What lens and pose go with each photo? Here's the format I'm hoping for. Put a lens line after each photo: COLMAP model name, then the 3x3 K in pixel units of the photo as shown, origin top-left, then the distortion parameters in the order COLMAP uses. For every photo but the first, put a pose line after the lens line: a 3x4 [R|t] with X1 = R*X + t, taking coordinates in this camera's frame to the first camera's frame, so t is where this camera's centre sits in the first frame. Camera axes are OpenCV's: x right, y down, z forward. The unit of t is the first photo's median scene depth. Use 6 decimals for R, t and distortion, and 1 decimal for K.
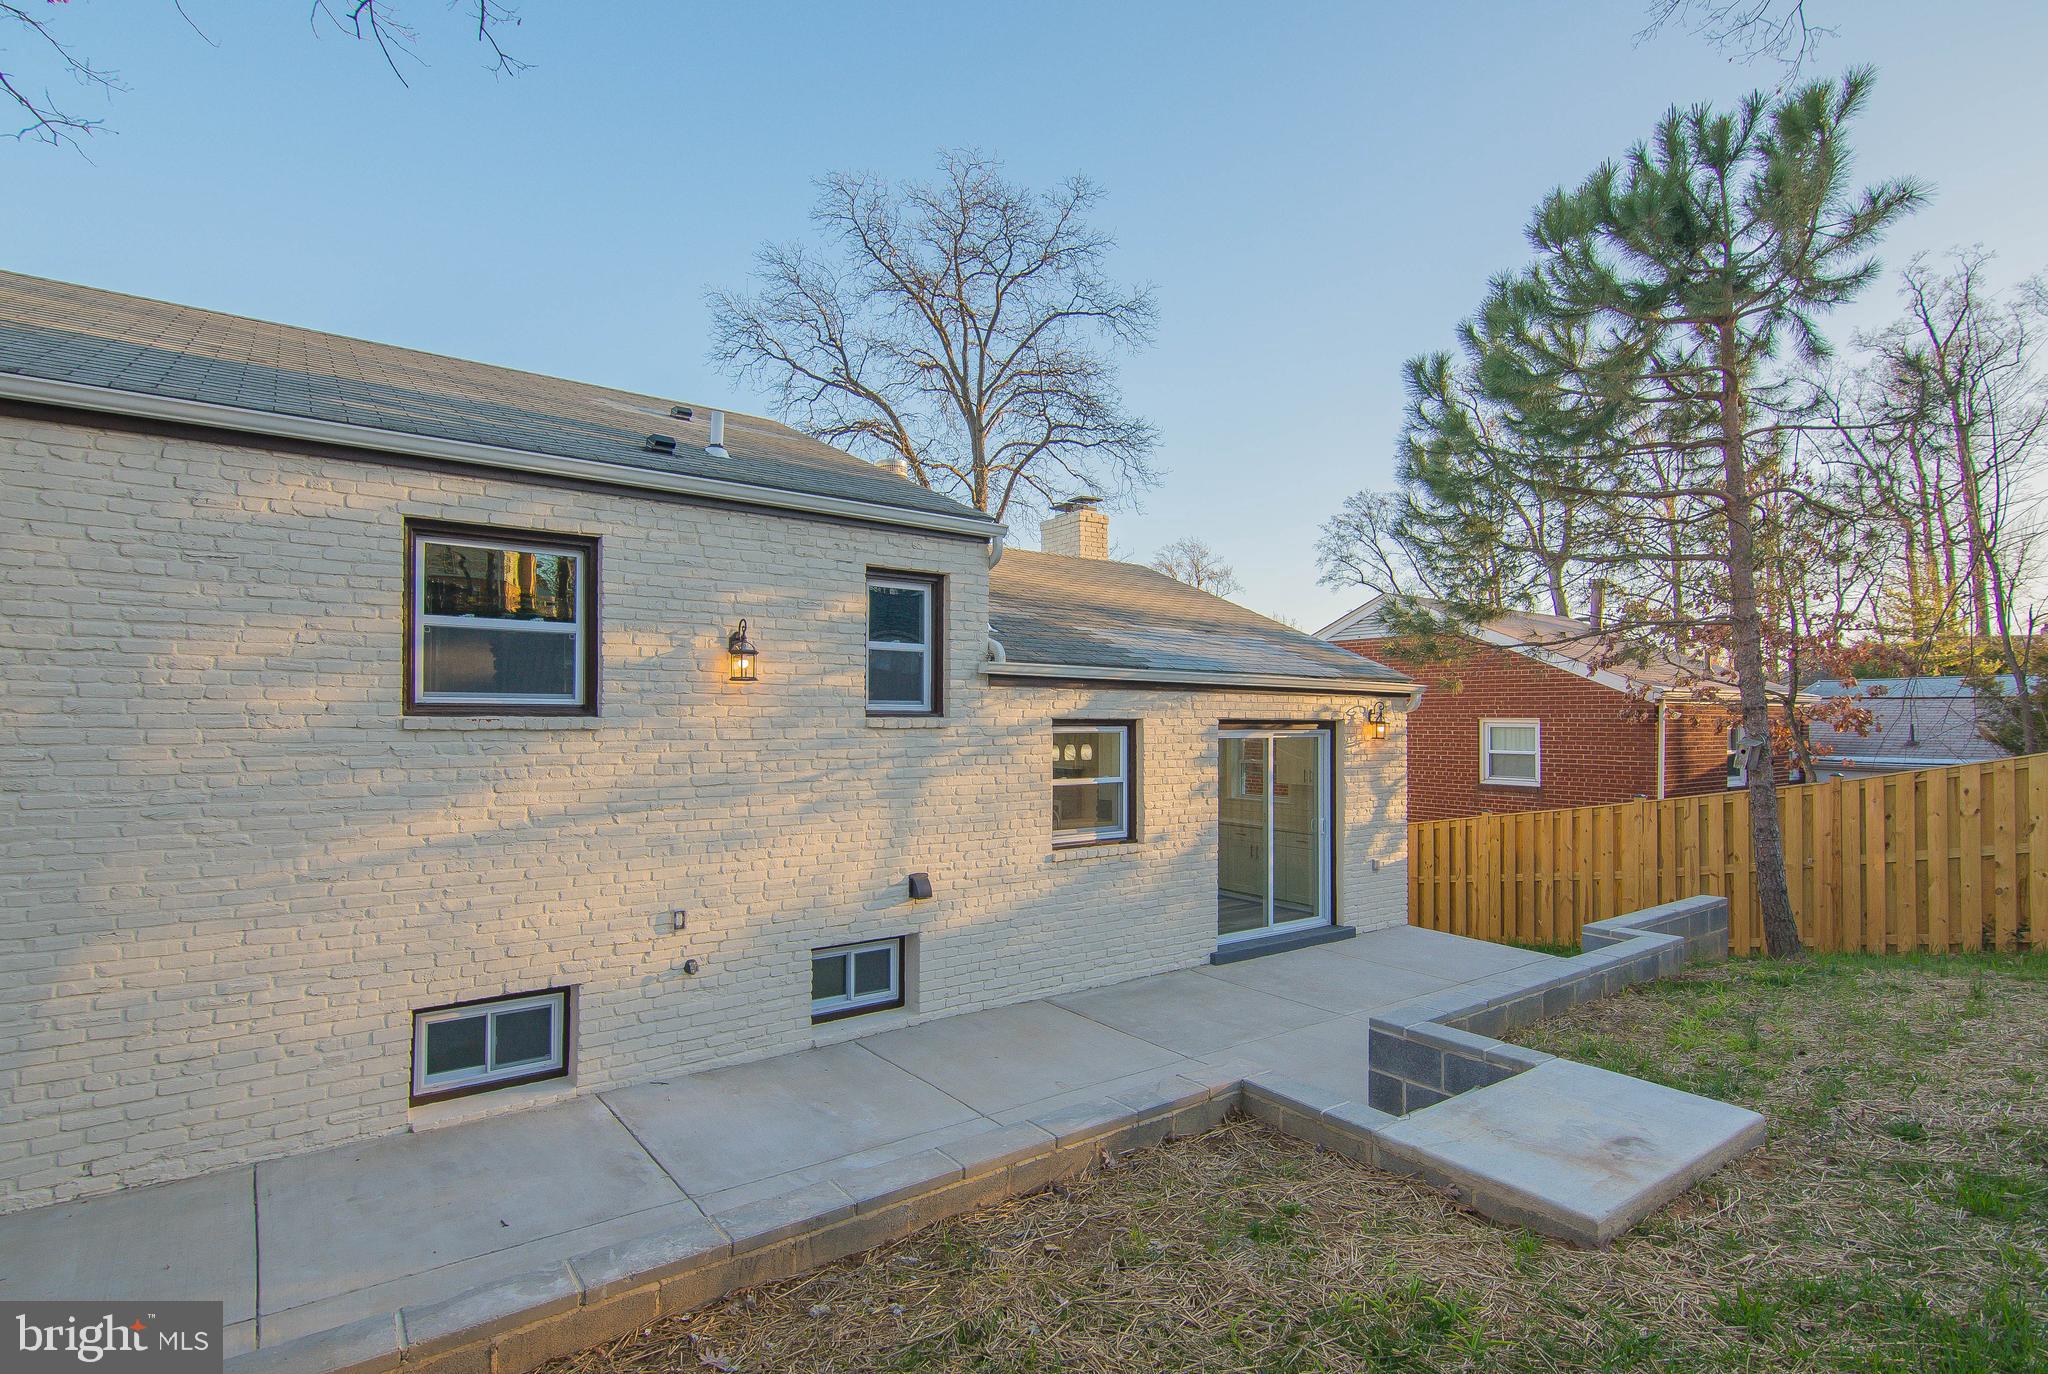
lens RADIAL K [[987.7, 0, 1023.3], [0, 987.7, 698.5], [0, 0, 1]] dist [0.012354, -0.007290]
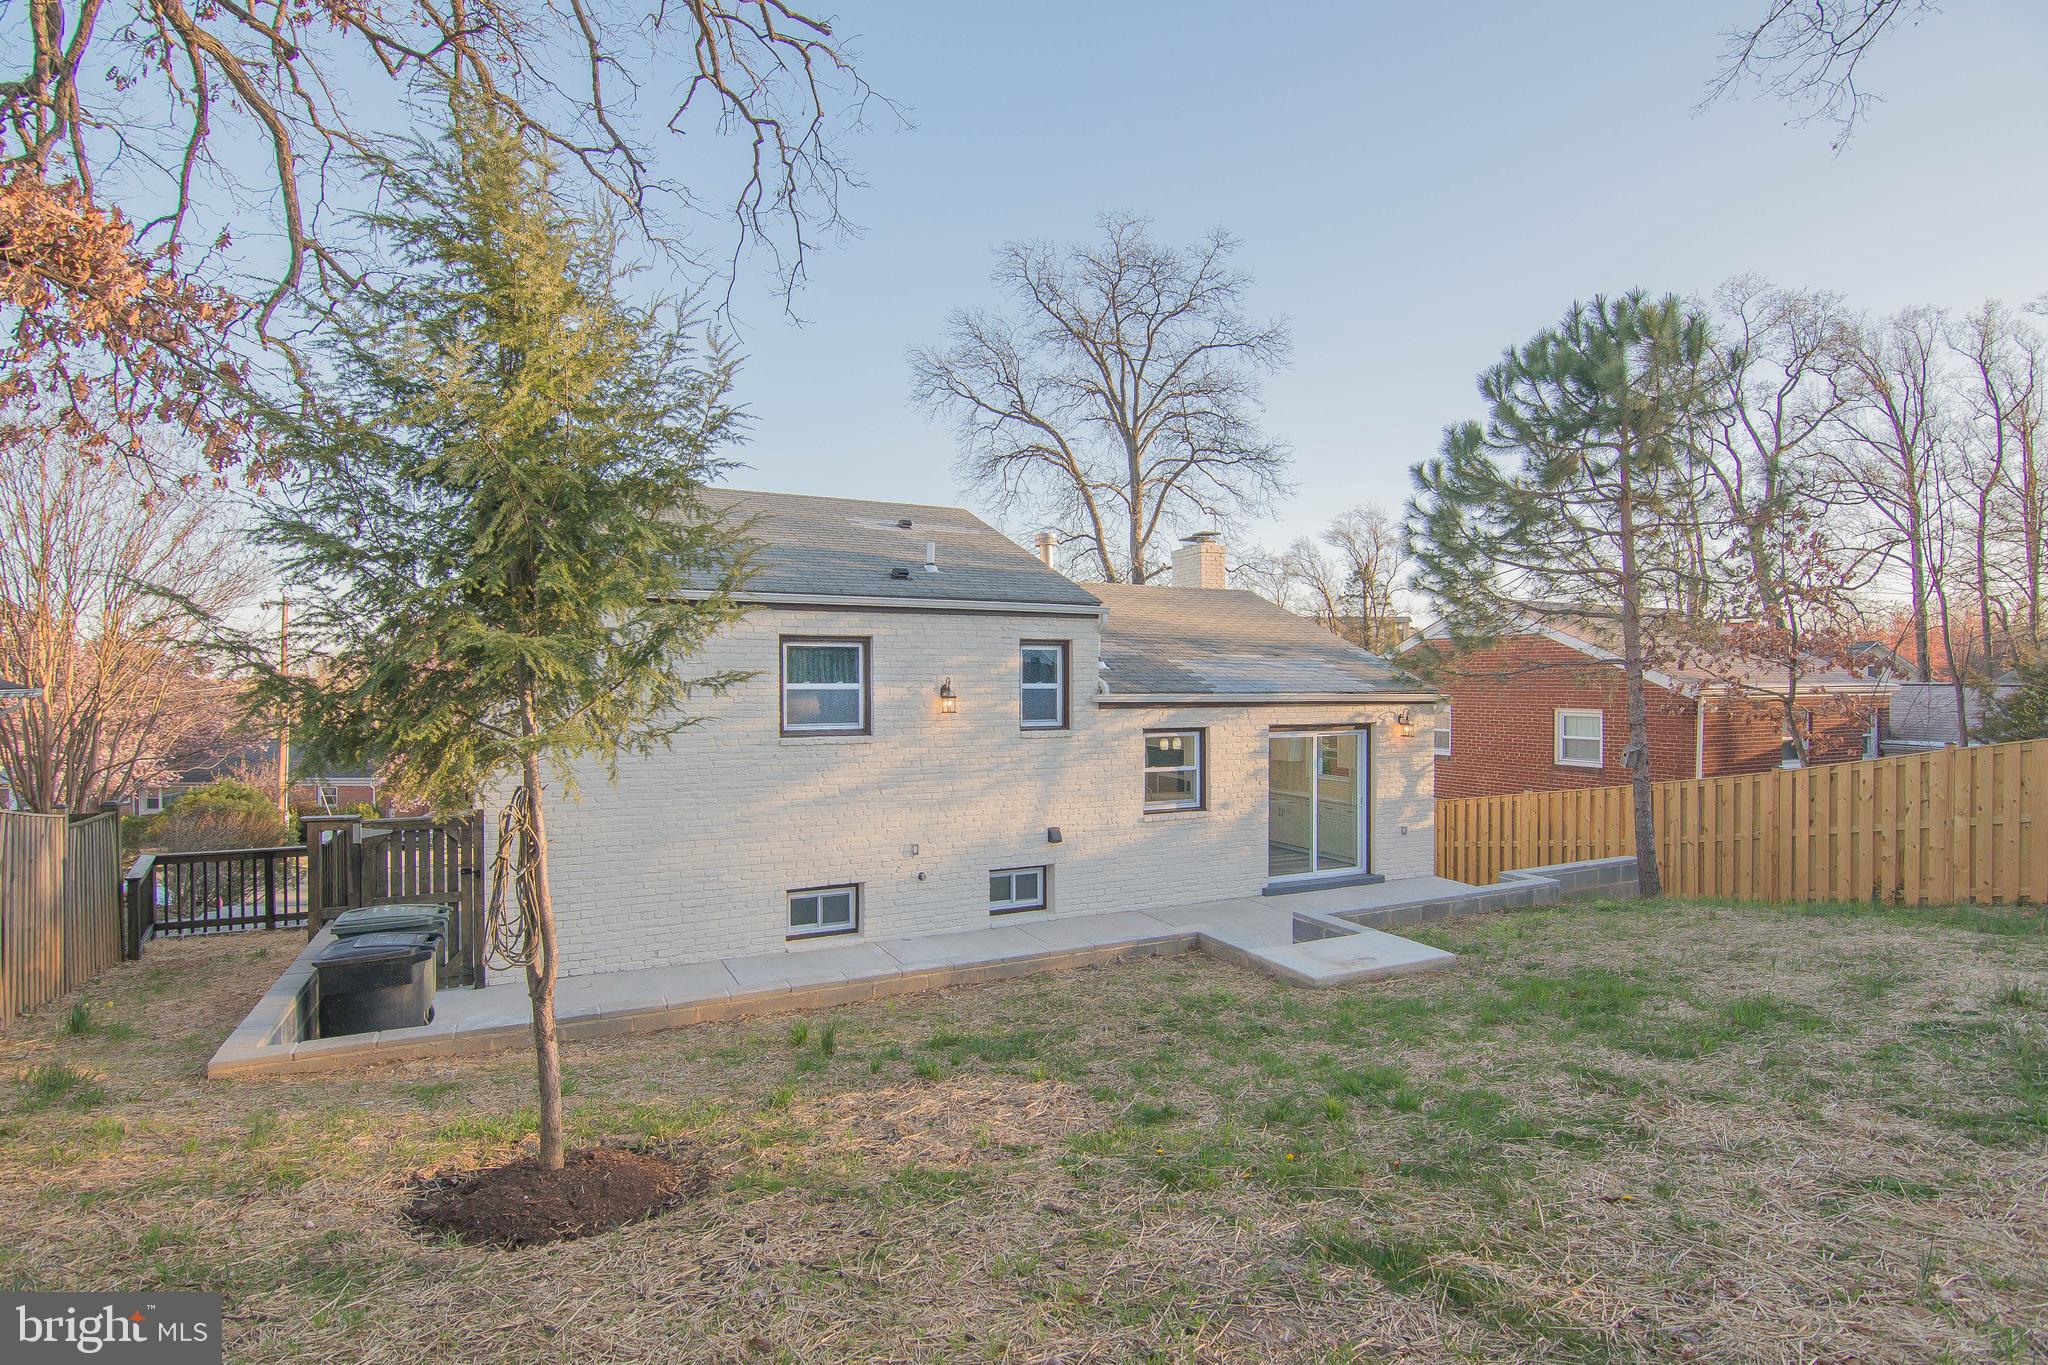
lens RADIAL K [[984.3, 0, 1024.0], [0, 984.3, 682.5], [0, 0, 1]] dist [-0.017721, -0.000881]
pose [[0.982849, -0.004143, -0.184363, 0.140734], [0.008125, 0.999750, 0.020851, -0.091635], [0.184231, -0.021992, 0.982637, -0.572912]]
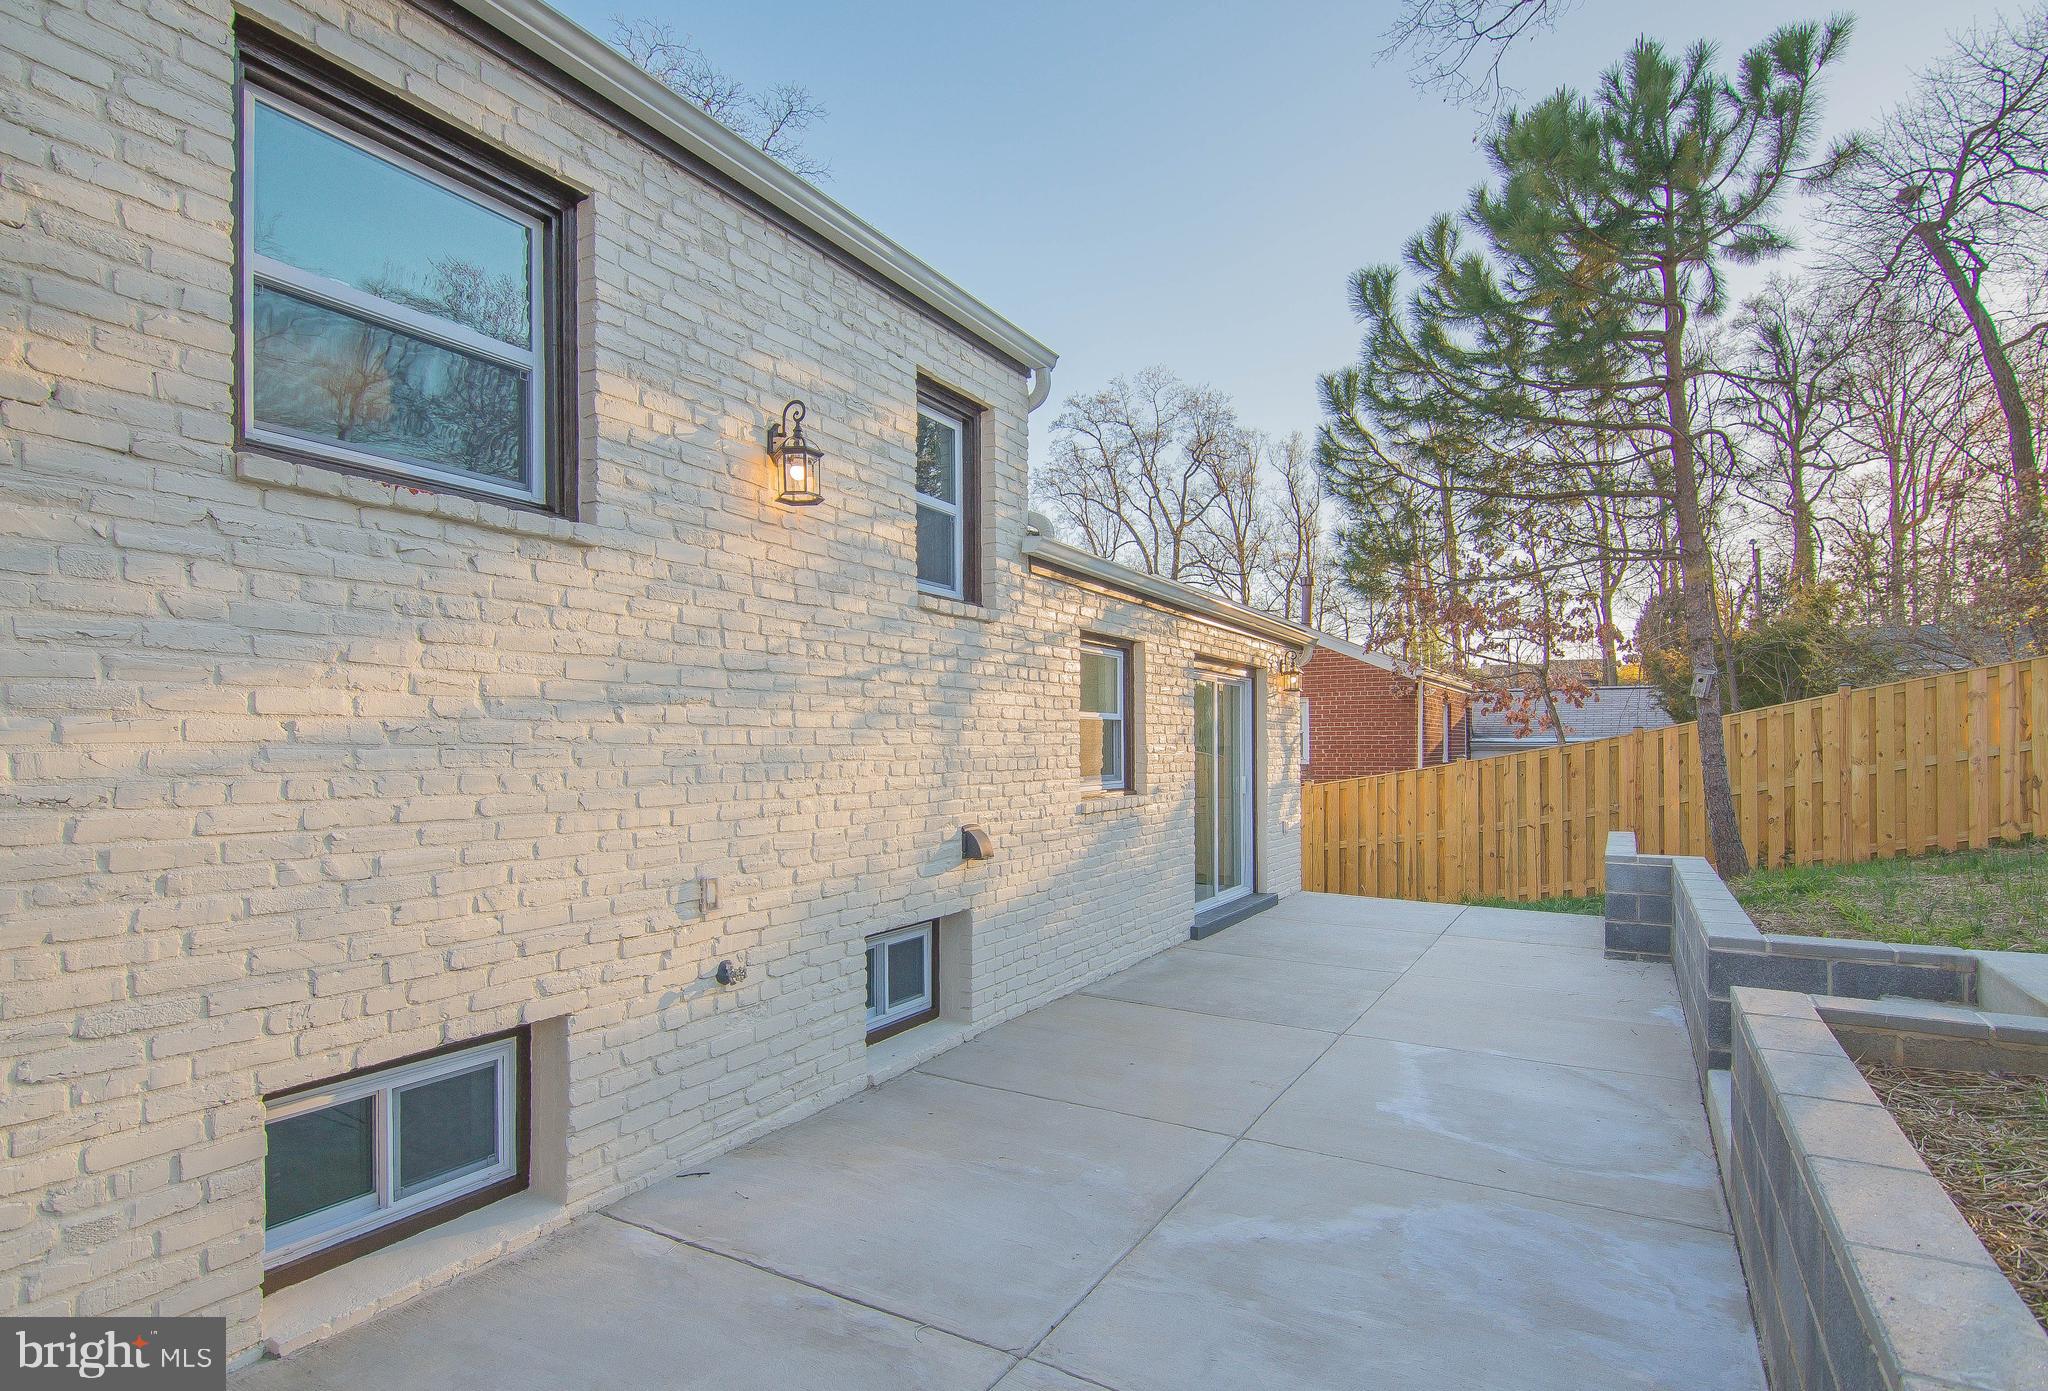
lens RADIAL K [[1014.3, 0, 1022.4], [0, 1014.3, 738.1], [0, 0, 1]] dist [-0.001932, -0.002168]
pose [[0.924087, -0.005669, 0.382141, -0.341892], [0.000037, 0.999891, 0.014743, 0.103056], [-0.382183, -0.013610, 0.923986, 0.315753]]
